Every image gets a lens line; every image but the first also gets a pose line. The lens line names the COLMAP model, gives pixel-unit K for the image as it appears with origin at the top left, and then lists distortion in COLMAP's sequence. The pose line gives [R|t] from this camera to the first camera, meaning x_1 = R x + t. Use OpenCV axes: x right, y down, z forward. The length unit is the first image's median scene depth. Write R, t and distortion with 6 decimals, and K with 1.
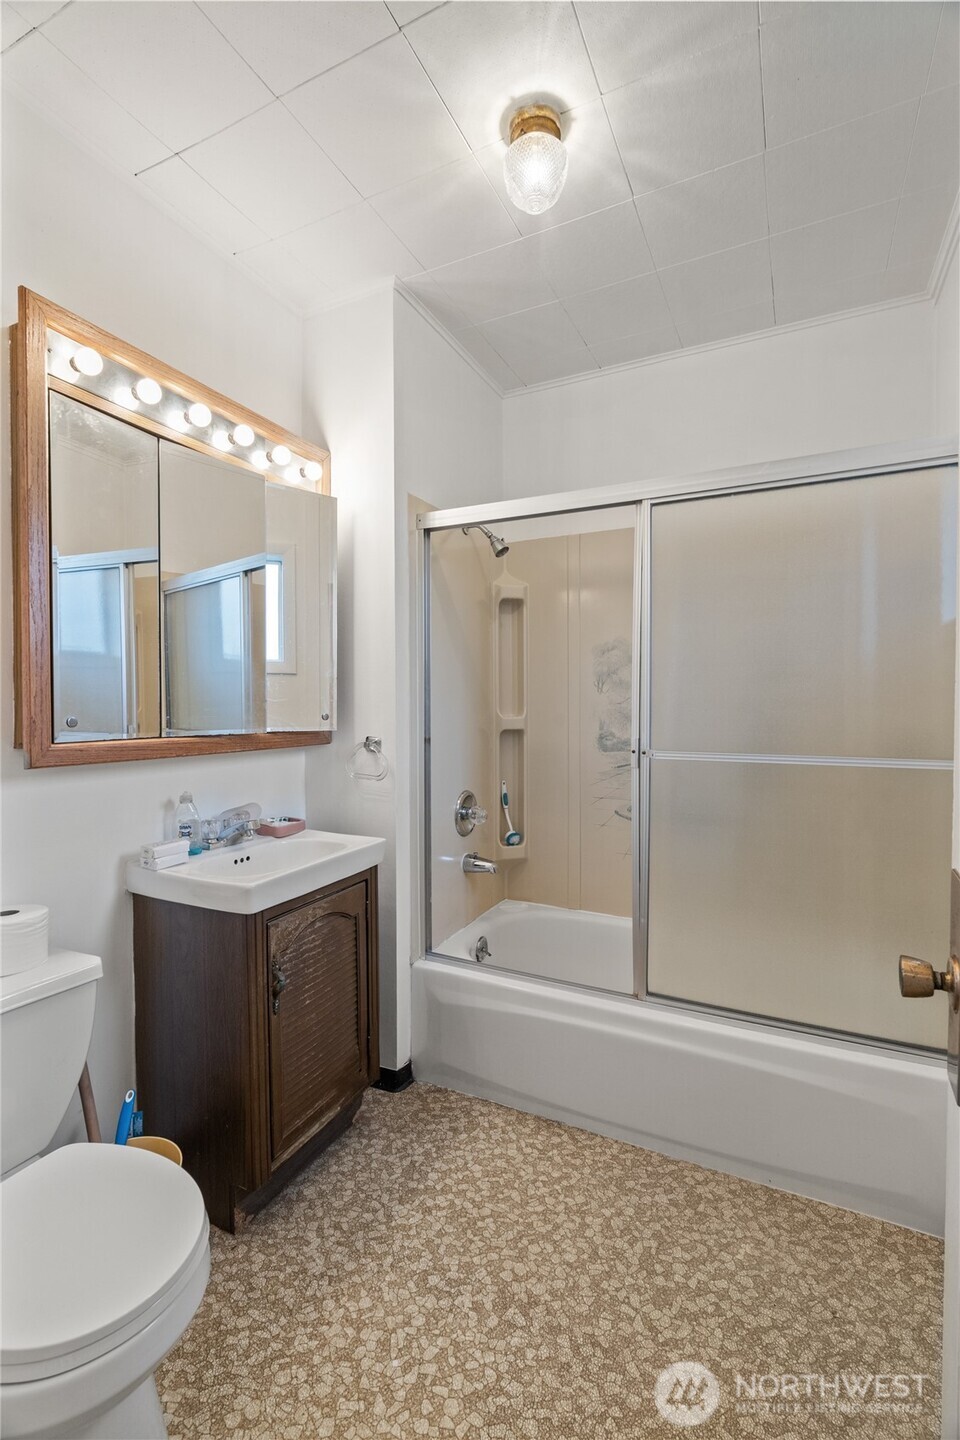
lens RADIAL K [[646.4, 0, 481.0], [0, 646.4, 721.0], [0, 0, 1]] dist [-0.007220, 0.002326]
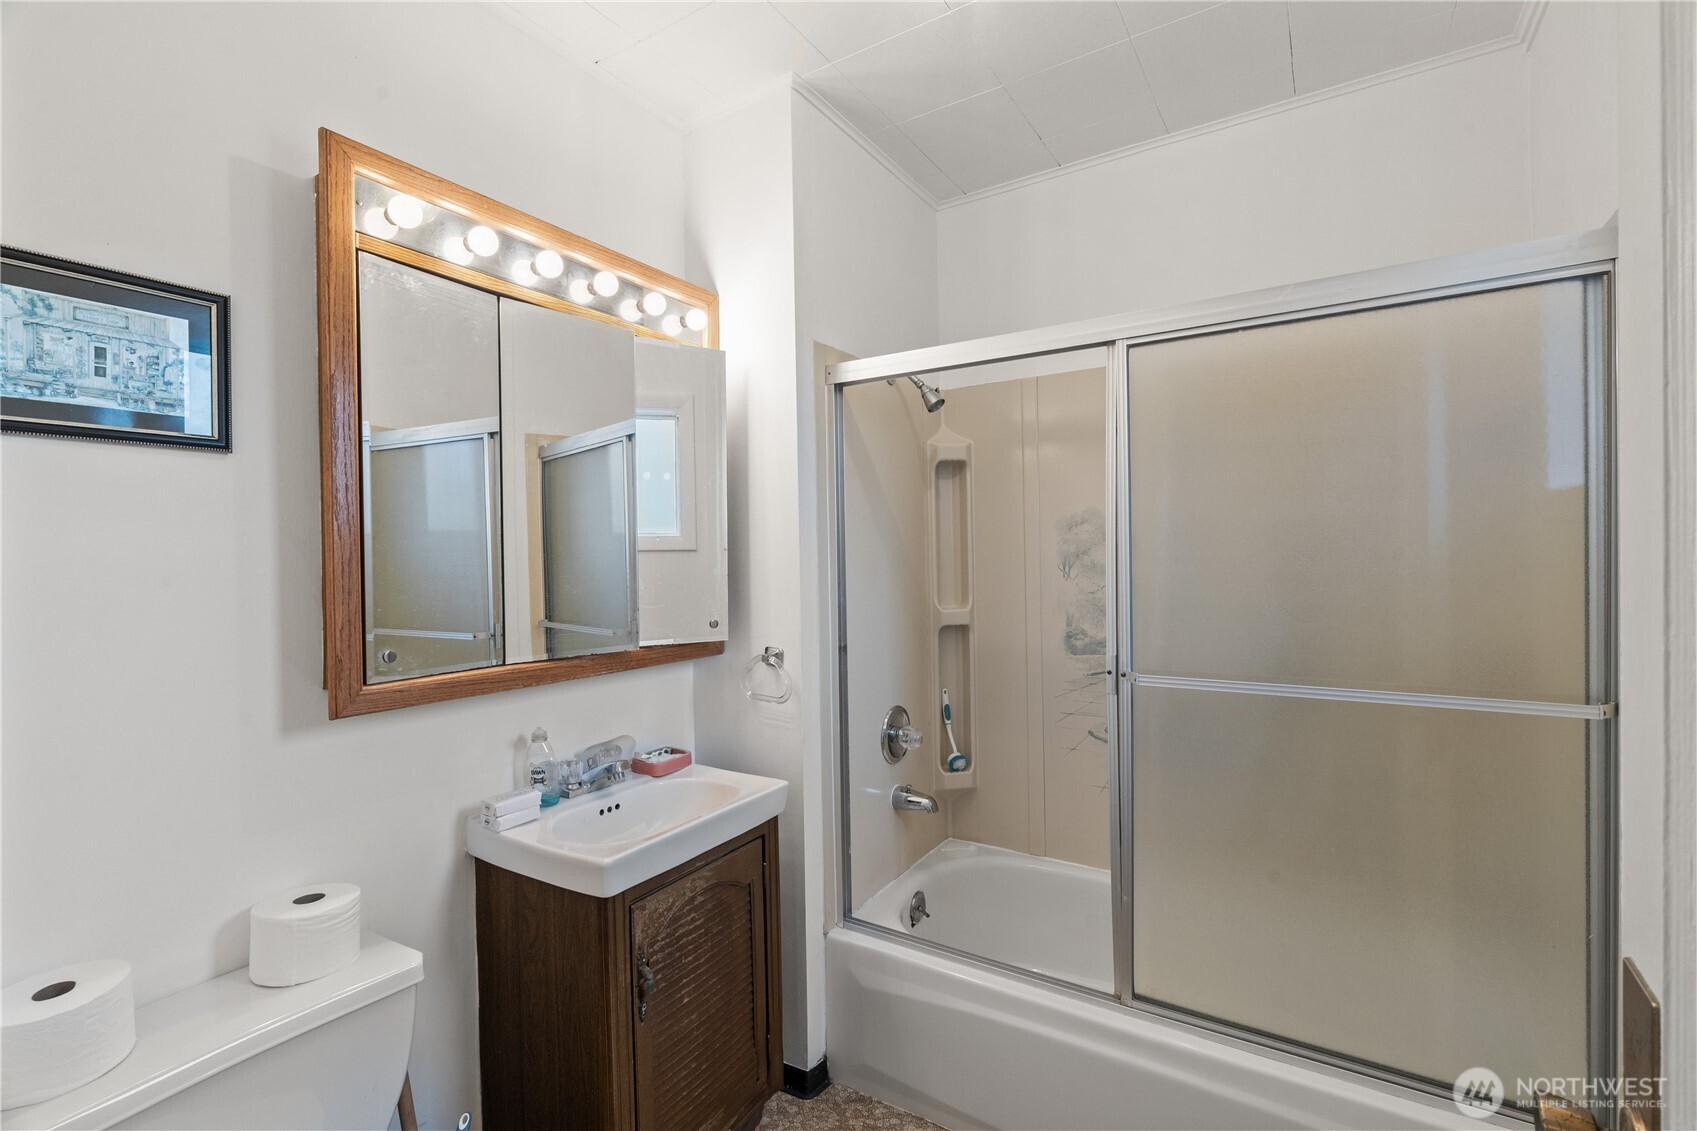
lens RADIAL K [[761.8, 0, 850.7], [0, 761.8, 568.4], [0, 0, 1]] dist [-0.007220, 0.002326]
pose [[0.994396, -0.013557, -0.104851, 0.029827], [0.012109, 0.999822, -0.014436, -0.063578], [0.105028, 0.013085, 0.994383, 0.081455]]
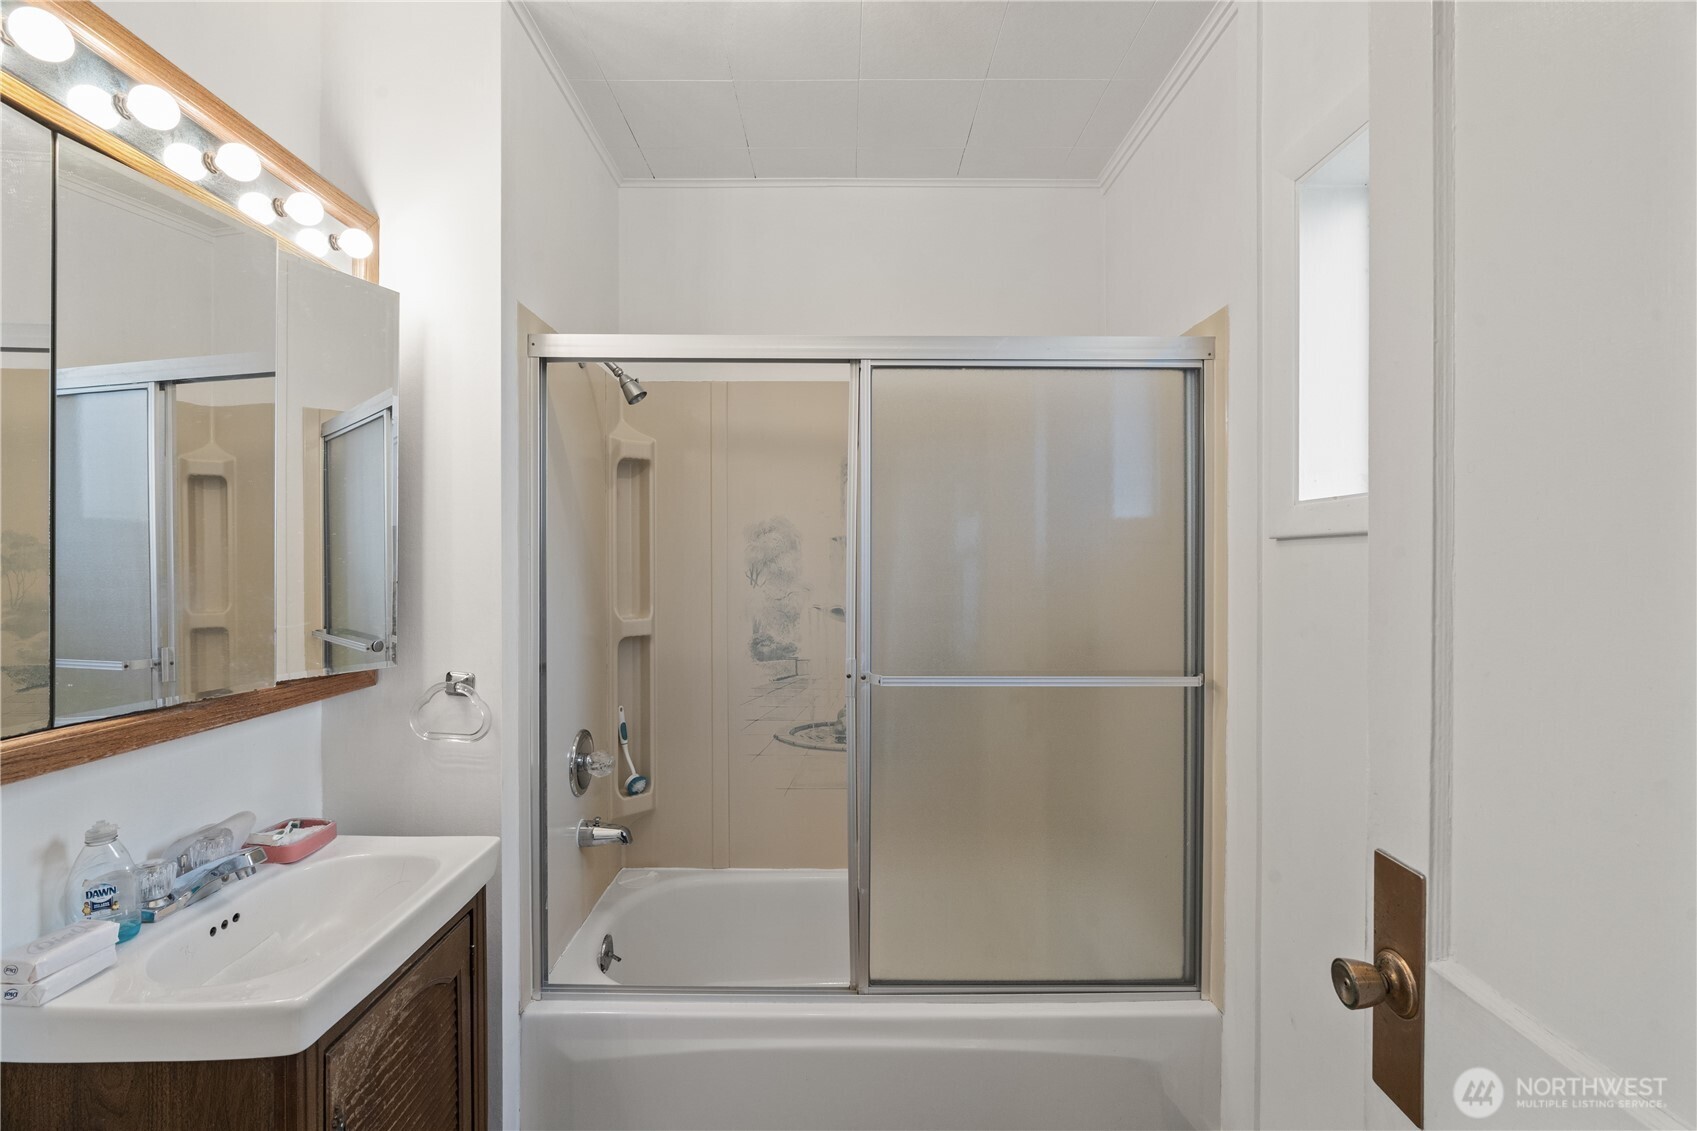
lens RADIAL K [[761.8, 0, 853.7], [0, 761.8, 563.7], [0, 0, 1]] dist [-0.007220, 0.002326]
pose [[0.891792, -0.000477, 0.452445, -0.174768], [0.011670, 0.999691, -0.021949, -0.067496], [-0.452295, 0.024854, 0.891522, 0.164999]]
